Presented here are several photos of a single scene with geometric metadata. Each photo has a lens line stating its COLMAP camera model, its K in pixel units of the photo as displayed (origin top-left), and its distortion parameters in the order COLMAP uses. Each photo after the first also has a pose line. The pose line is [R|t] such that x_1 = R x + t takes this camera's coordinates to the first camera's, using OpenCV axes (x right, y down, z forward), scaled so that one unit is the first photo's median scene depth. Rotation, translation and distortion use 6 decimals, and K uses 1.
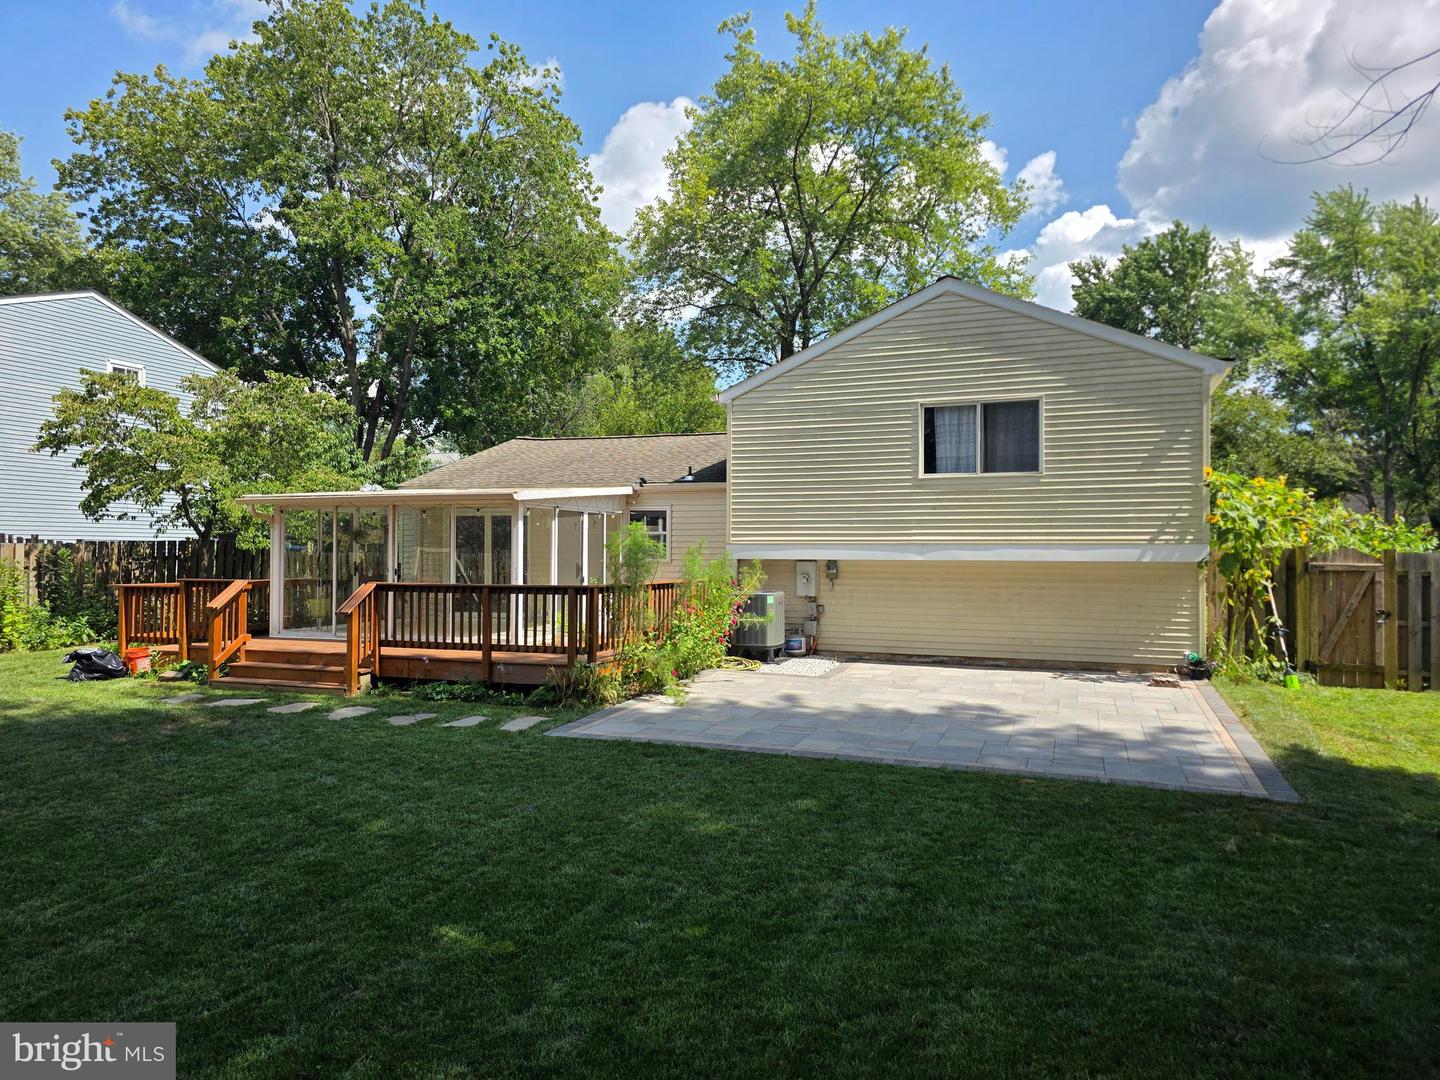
lens RADIAL K [[968.0, 0, 734.2], [0, 968.0, 531.7], [0, 0, 1]] dist [0.138777, -0.152709]
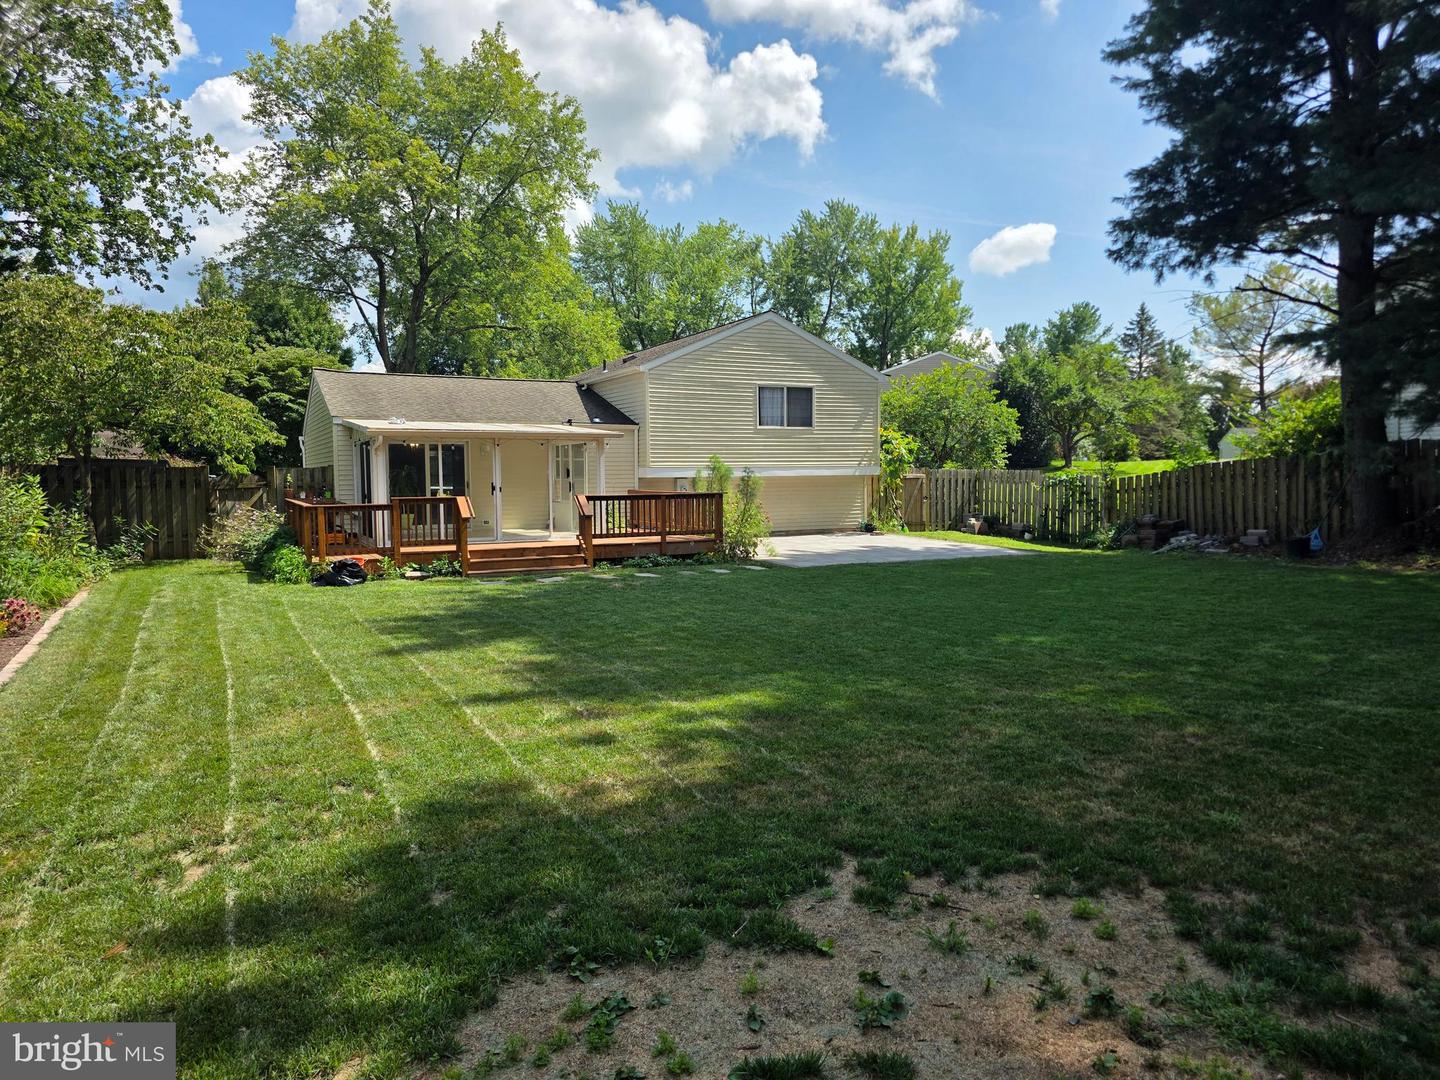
lens RADIAL K [[968.0, 0, 734.2], [0, 968.0, 531.7], [0, 0, 1]] dist [0.138777, -0.152709]
pose [[0.665032, -0.054134, 0.744850, -1.102493], [-0.007922, 0.996802, 0.079519, -0.008832], [-0.746772, -0.058783, 0.662477, -0.105459]]
